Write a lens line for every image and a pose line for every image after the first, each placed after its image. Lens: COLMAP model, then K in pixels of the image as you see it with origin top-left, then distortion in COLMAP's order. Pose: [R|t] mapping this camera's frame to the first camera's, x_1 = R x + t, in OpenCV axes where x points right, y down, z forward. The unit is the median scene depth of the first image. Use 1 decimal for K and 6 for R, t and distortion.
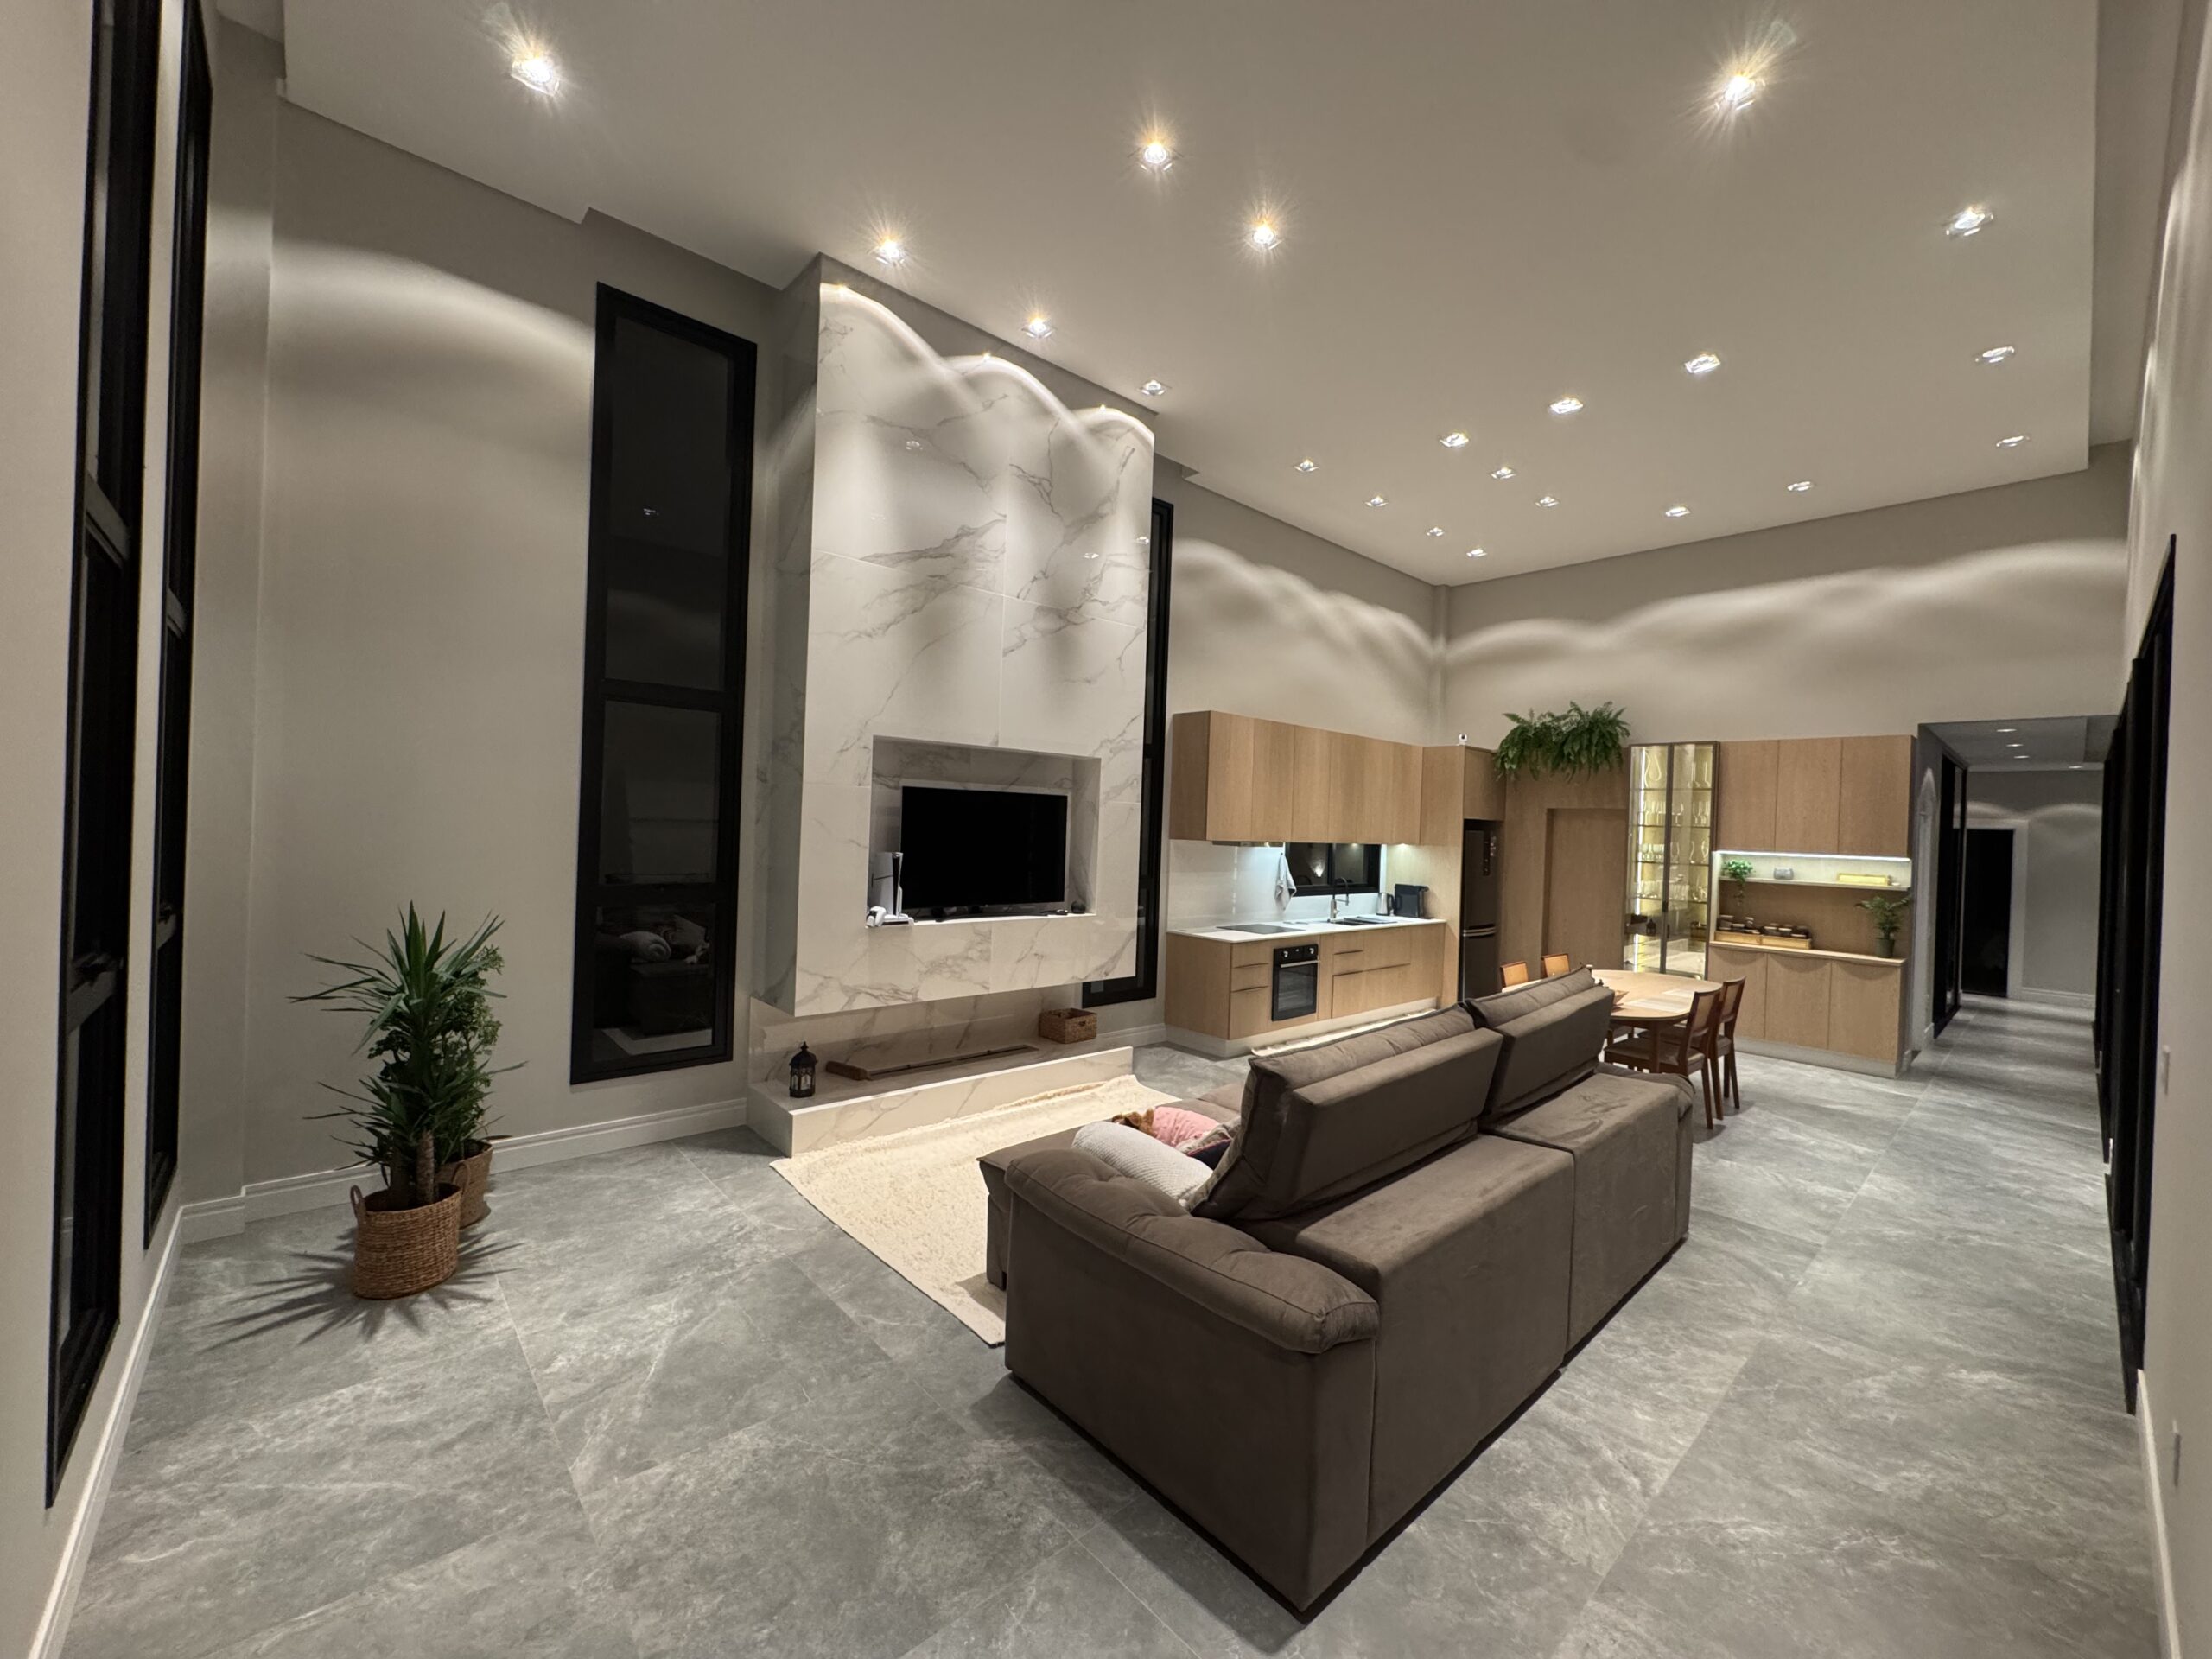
lens RADIAL K [[885.5, 0, 1103.3], [0, 885.5, 829.5], [0, 0, 1]] dist [-0.001115, 0.000136]
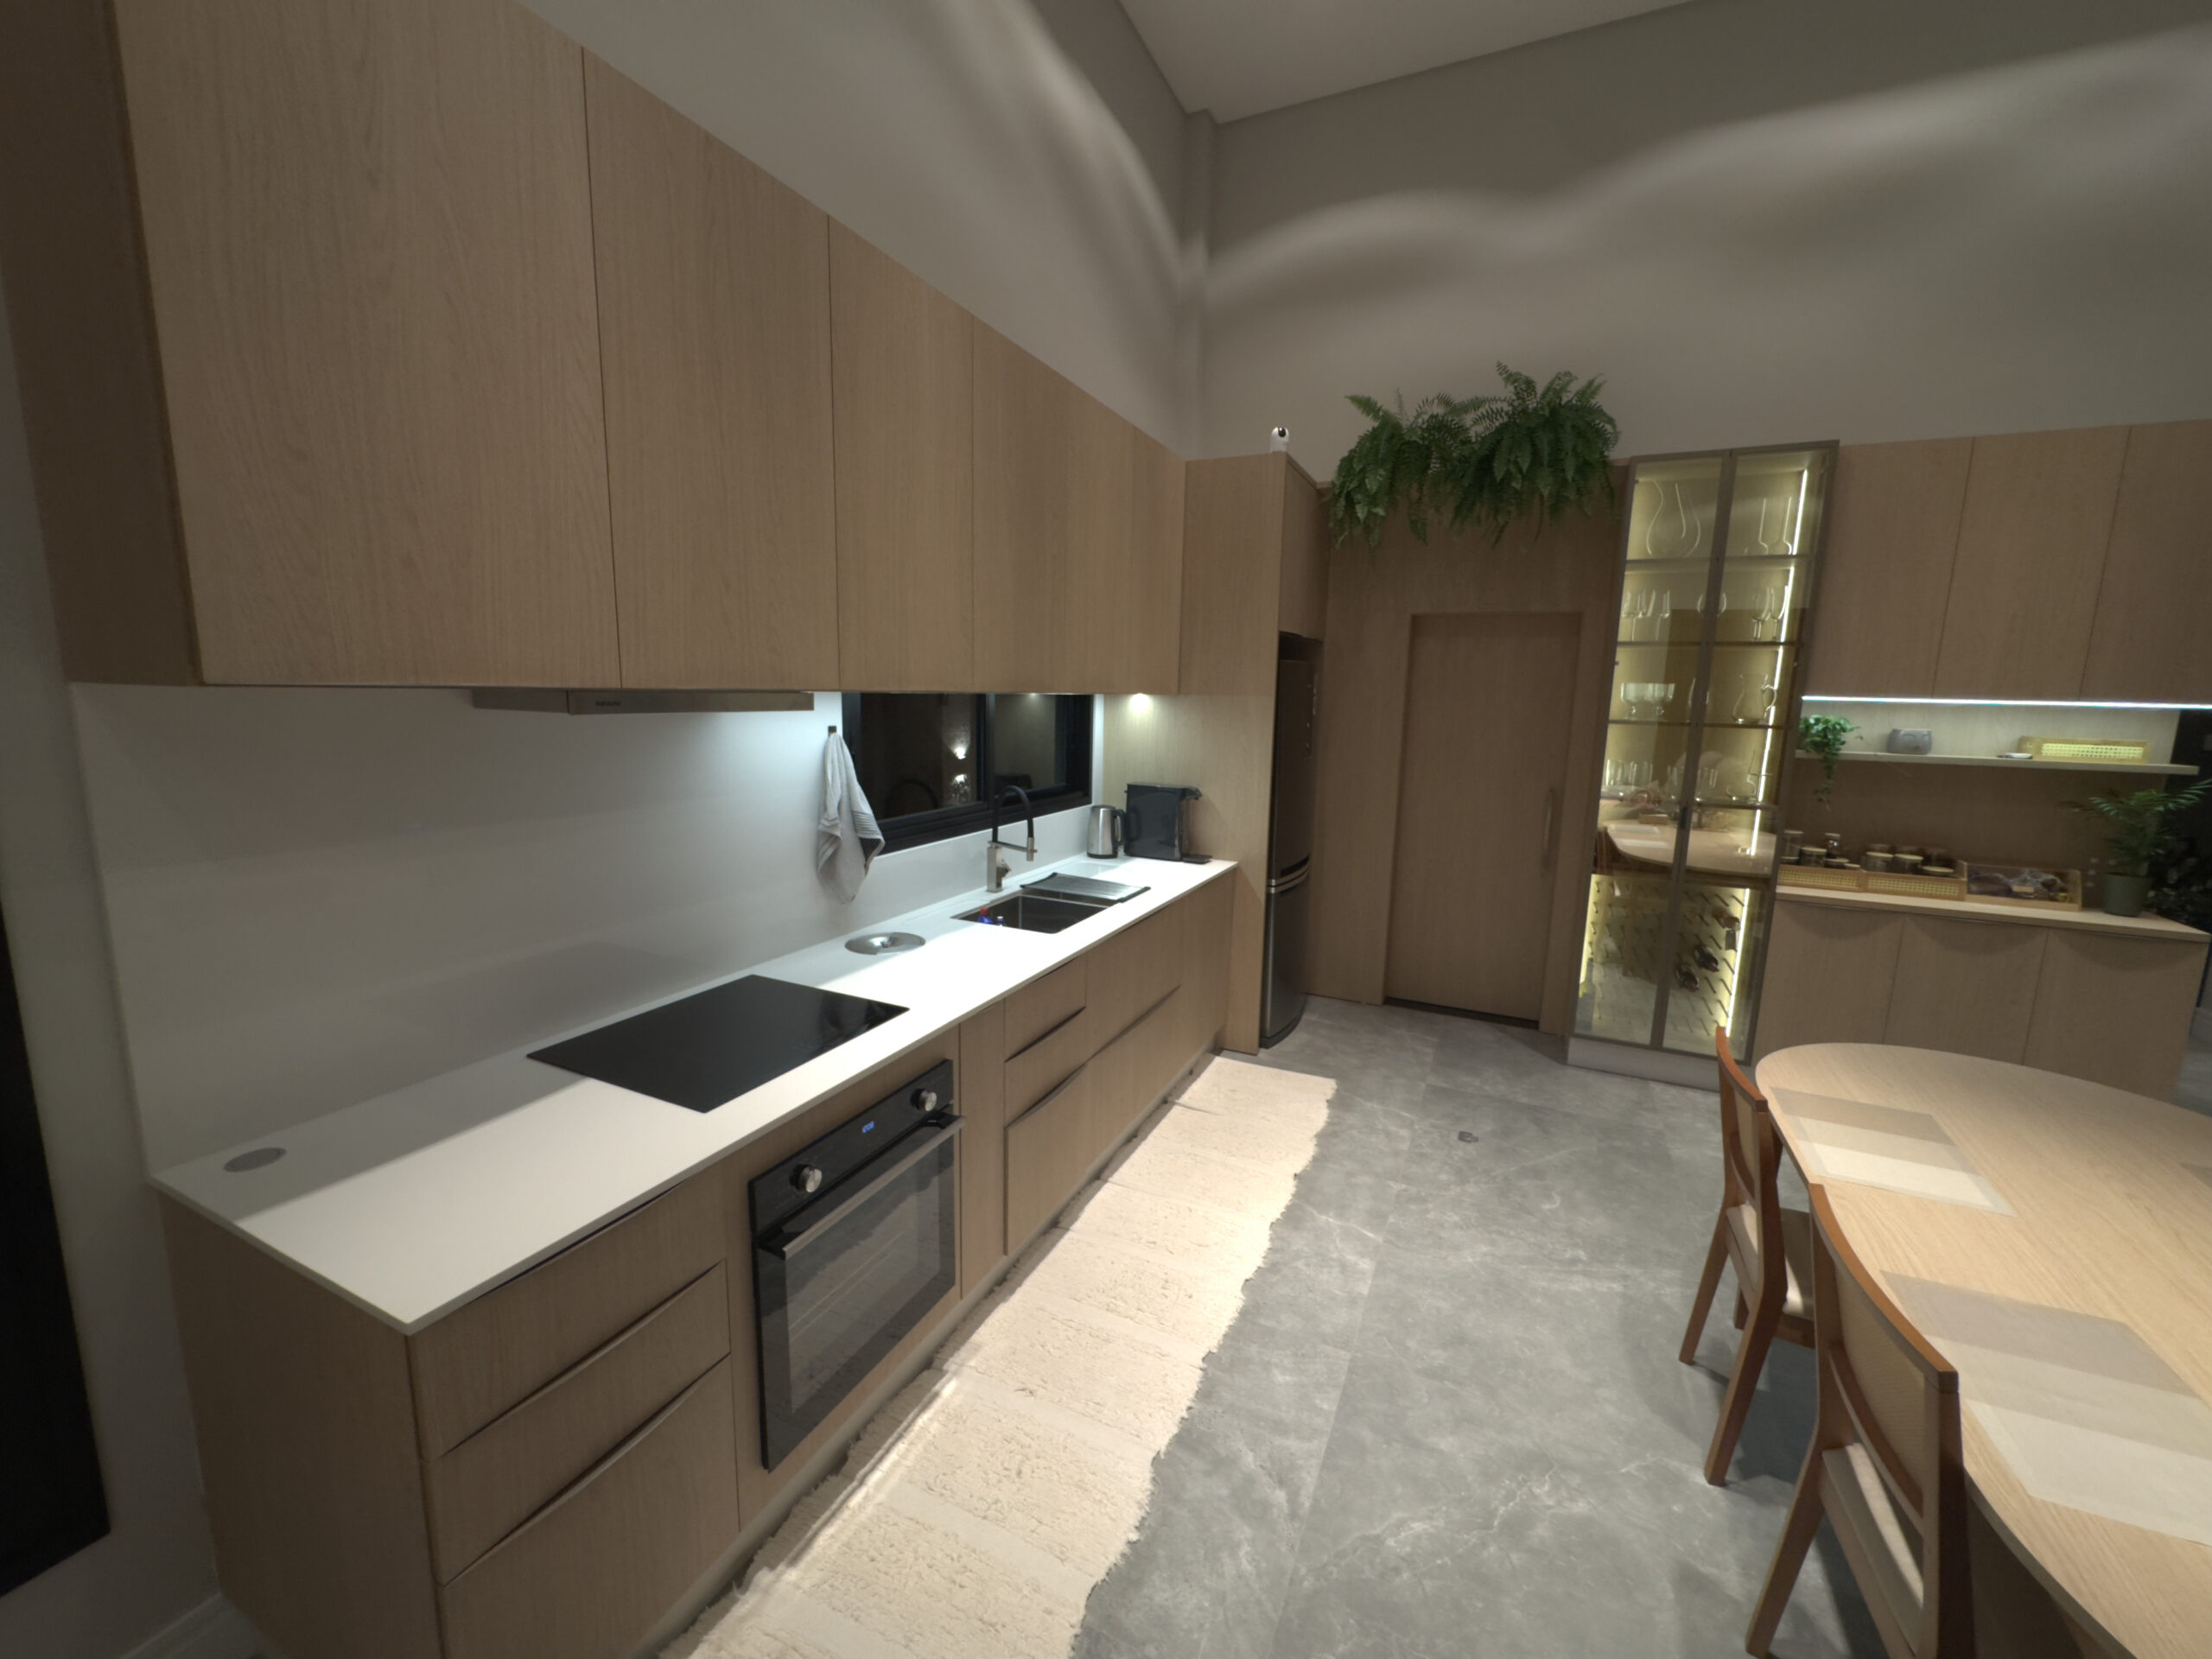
lens RADIAL K [[885.5, 0, 1107.3], [0, 885.5, 818.3], [0, 0, 1]] dist [-0.001115, 0.000136]
pose [[0.923678, -0.070983, 0.376536, 0.172364], [0.012494, 0.987748, 0.155558, 0.010825], [-0.382965, -0.138981, 0.913248, 0.674326]]
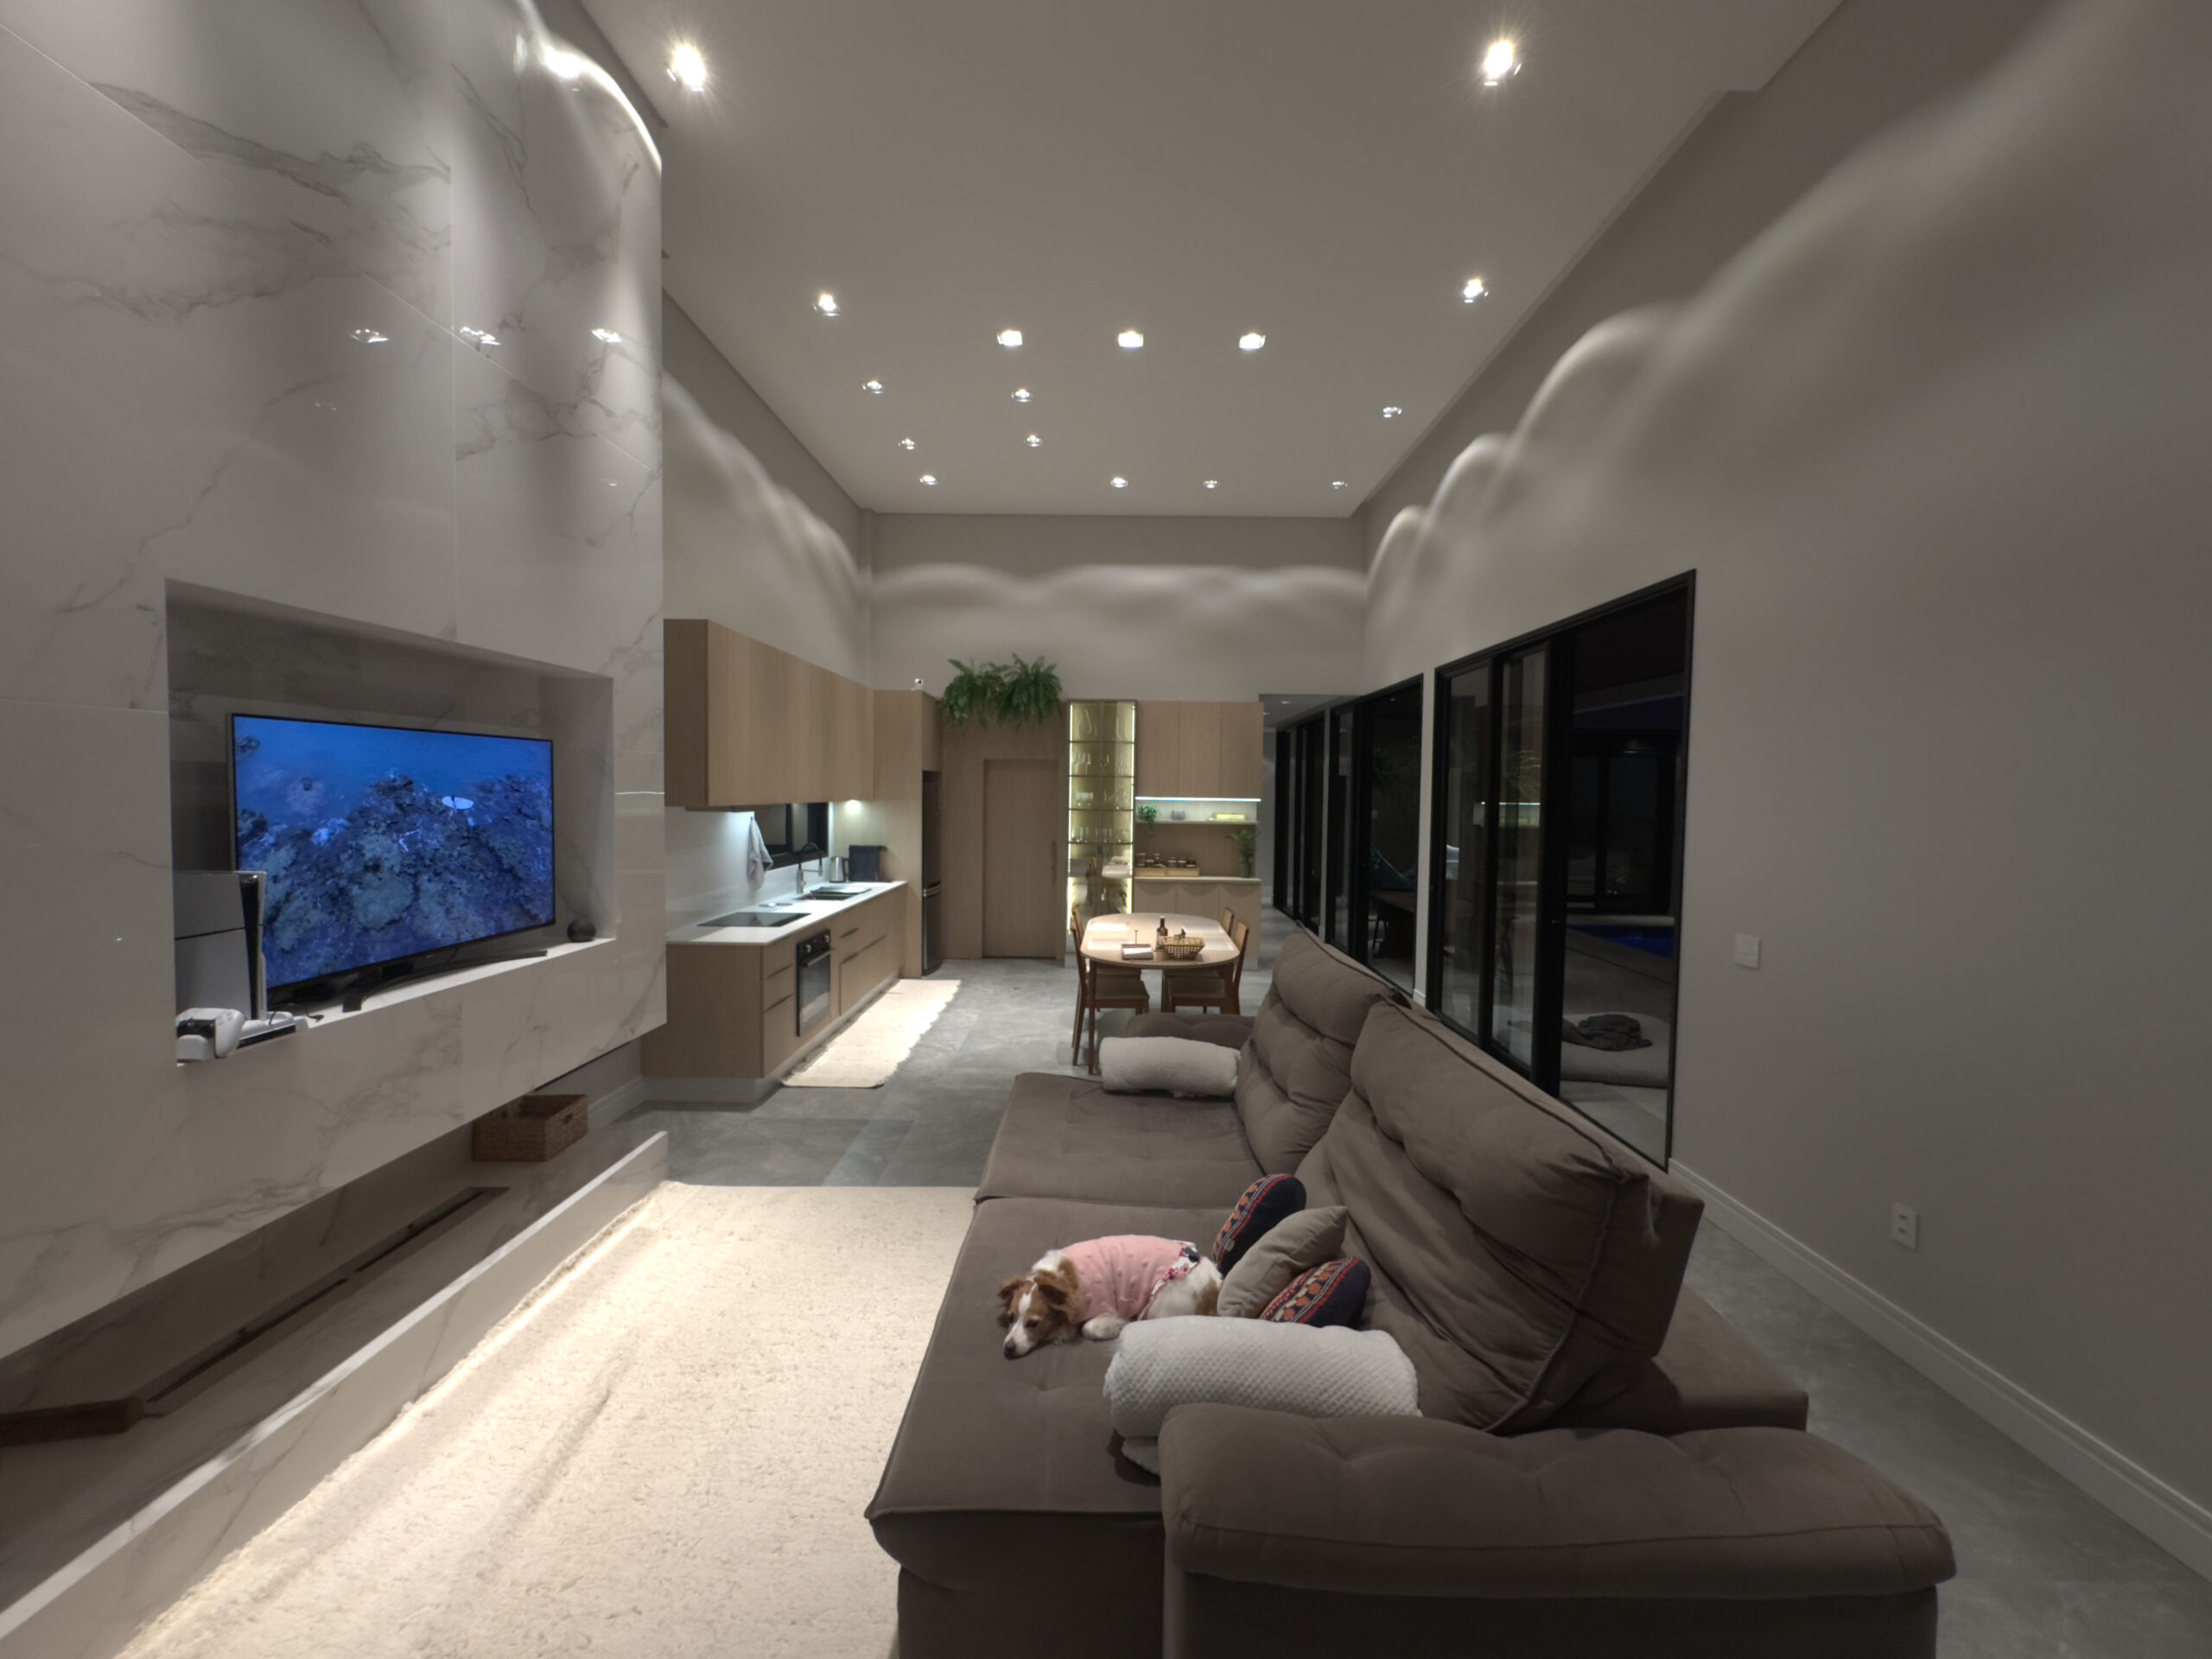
lens RADIAL K [[885.5, 0, 1109.3], [0, 885.5, 828.0], [0, 0, 1]] dist [-0.001115, 0.000136]
pose [[0.673675, -0.057146, 0.736815, -0.159510], [0.014243, 0.997825, 0.064366, -0.009323], [-0.738890, -0.032867, 0.673024, 0.249017]]
